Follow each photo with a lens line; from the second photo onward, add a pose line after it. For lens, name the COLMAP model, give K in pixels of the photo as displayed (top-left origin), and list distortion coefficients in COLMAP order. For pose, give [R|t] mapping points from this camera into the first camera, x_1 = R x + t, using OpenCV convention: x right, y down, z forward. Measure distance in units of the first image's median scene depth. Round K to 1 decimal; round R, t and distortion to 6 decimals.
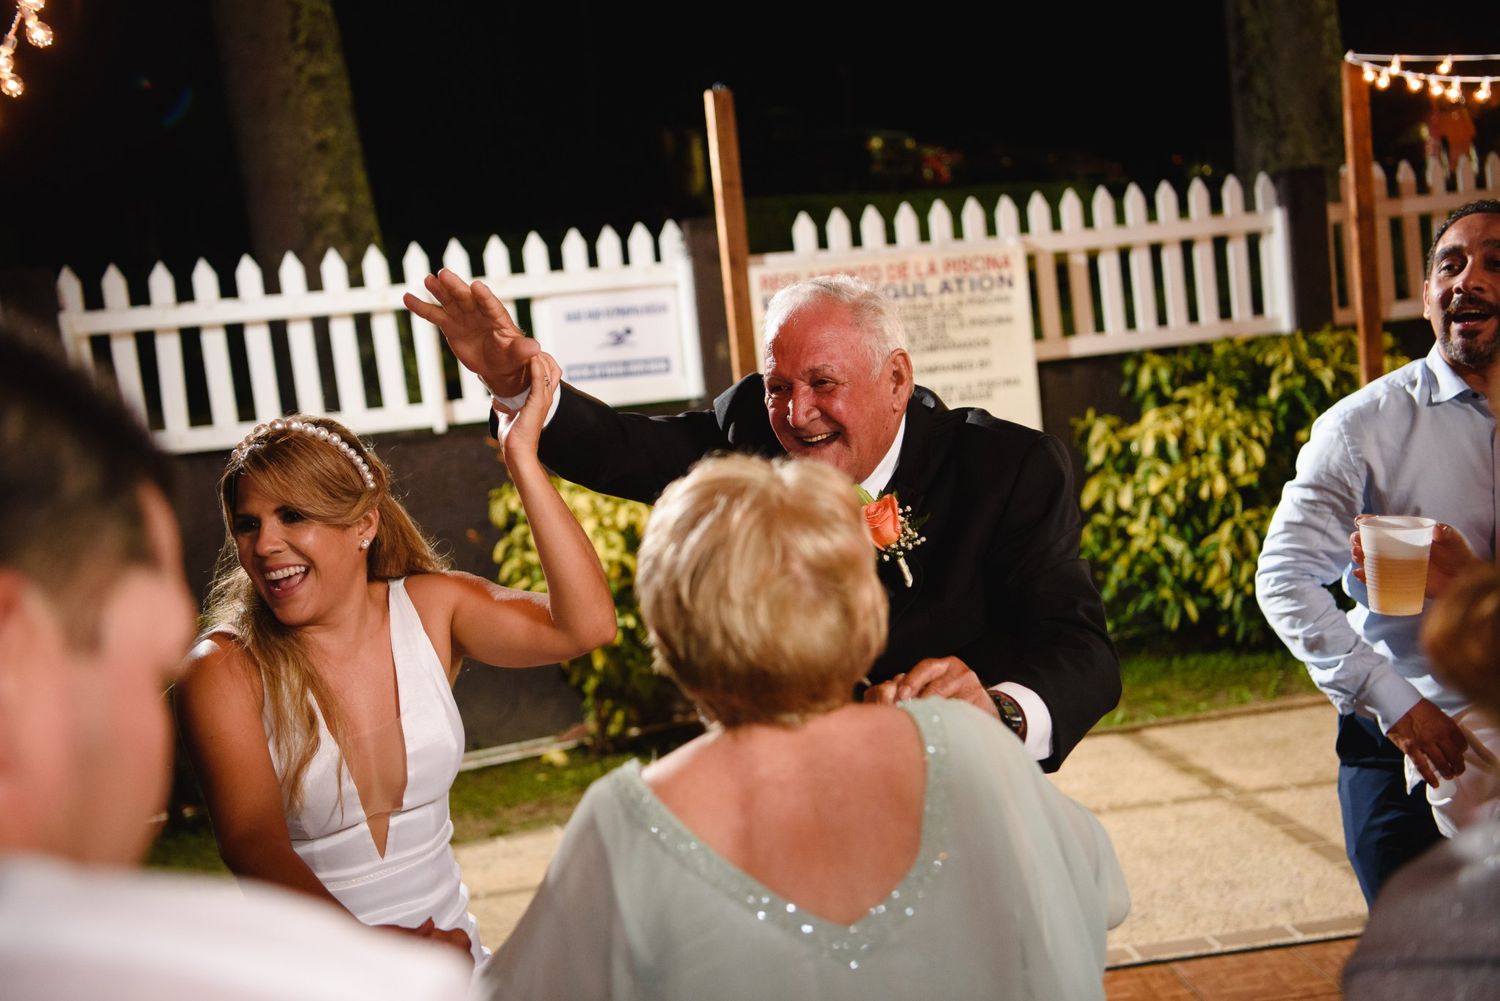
lens RADIAL K [[1733.3, 0, 750.0], [0, 1733.3, 500.5], [0, 0, 1]] dist [0.093823, 0.022018]
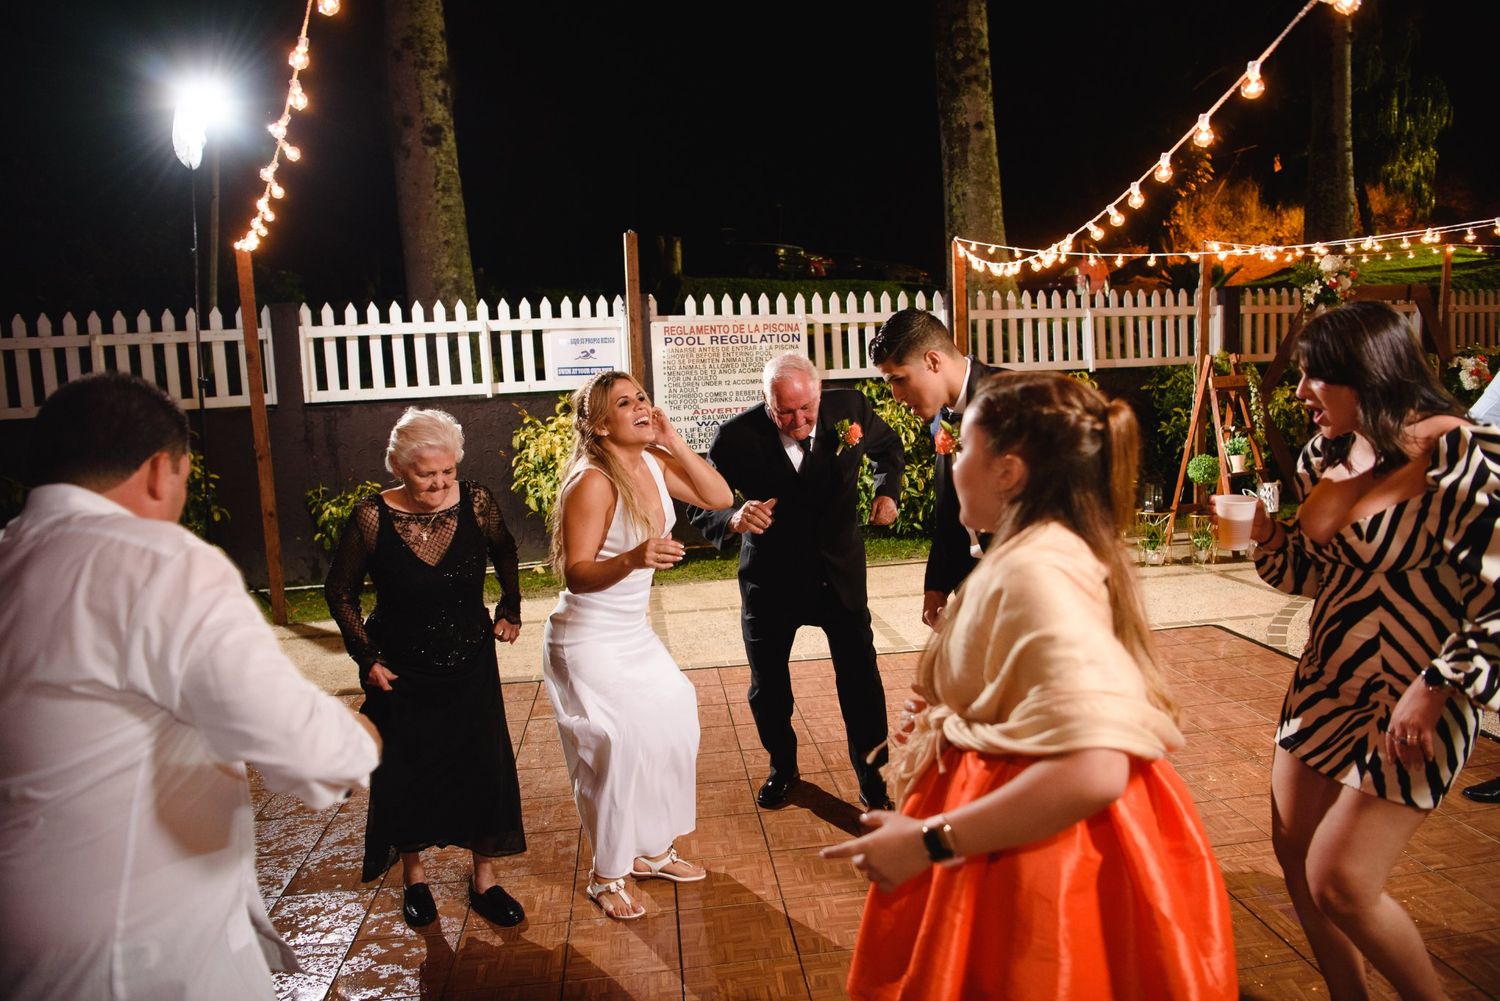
lens RADIAL K [[1021.2, 0, 750.0], [0, 1021.2, 500.5], [0, 0, 1]] dist [-0.074319, 0.011811]
pose [[0.997637, 0.061291, 0.031036, 0.073501], [-0.062669, 0.996993, 0.045572, 0.003815], [-0.028149, -0.047409, 0.998479, -0.119601]]
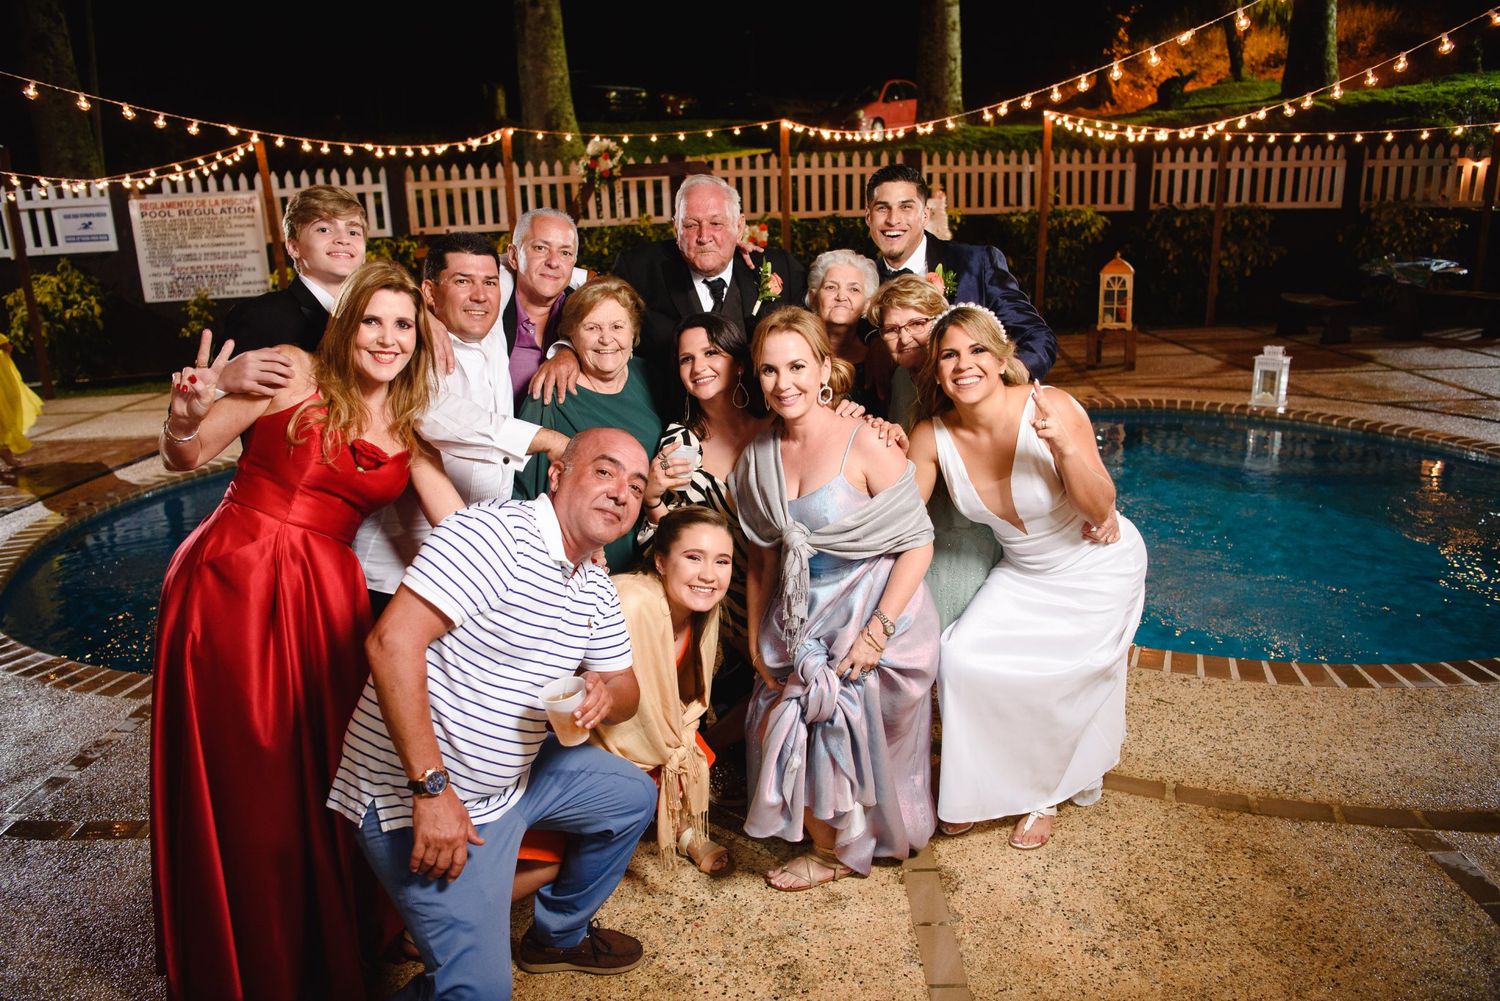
lens RADIAL K [[1021.2, 0, 750.0], [0, 1021.2, 500.5], [0, 0, 1]] dist [-0.074319, 0.011811]
pose [[0.990437, 0.105933, -0.088393, 1.001792], [-0.083839, 0.970935, 0.224181, -0.102043], [0.109572, -0.214626, 0.970531, -0.359025]]
